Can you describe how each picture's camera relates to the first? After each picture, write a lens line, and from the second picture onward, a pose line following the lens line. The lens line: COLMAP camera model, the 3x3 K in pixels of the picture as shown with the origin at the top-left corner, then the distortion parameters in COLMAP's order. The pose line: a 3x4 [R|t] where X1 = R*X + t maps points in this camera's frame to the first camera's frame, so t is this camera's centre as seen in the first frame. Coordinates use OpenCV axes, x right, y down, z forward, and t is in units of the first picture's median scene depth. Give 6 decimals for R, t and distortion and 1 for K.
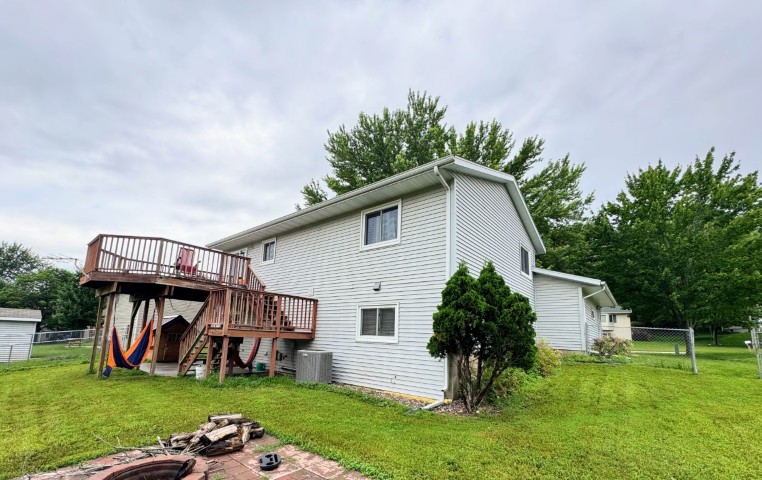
lens RADIAL K [[317.5, 0, 369.9], [0, 317.5, 297.6], [0, 0, 1]] dist [-0.001106, -0.000202]
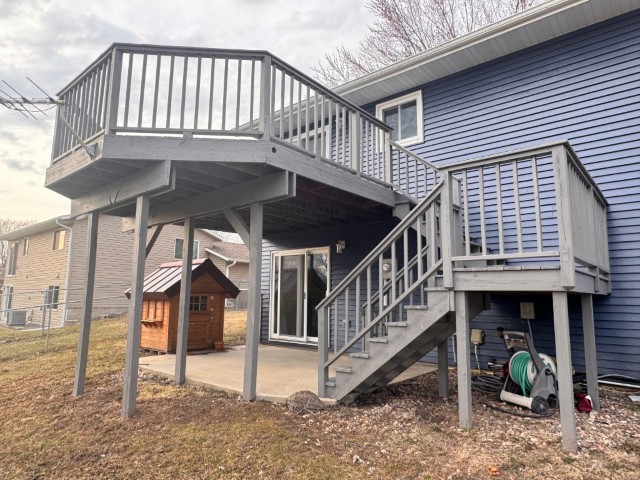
lens RADIAL K [[412.3, 0, 320.0], [0, 412.3, 240.0], [0, 0, 1]] dist [-0.003826, 0.000690]
pose [[0.999321, -0.036445, 0.005394, -0.571904], [0.036479, 0.999314, -0.006349, 0.051840], [-0.005159, 0.006541, 0.999965, 0.460683]]
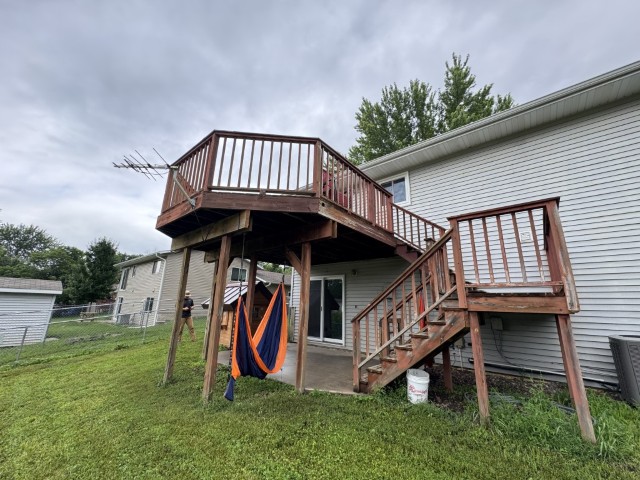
lens RADIAL K [[258.6, 0, 320.0], [0, 258.6, 240.0], [0, 0, 1]] dist [-0.002746, -0.000240]
pose [[0.999802, -0.017030, 0.010320, -0.629616], [0.018171, 0.992235, -0.123046, 0.051154], [-0.008144, 0.123209, 0.992347, 0.528899]]
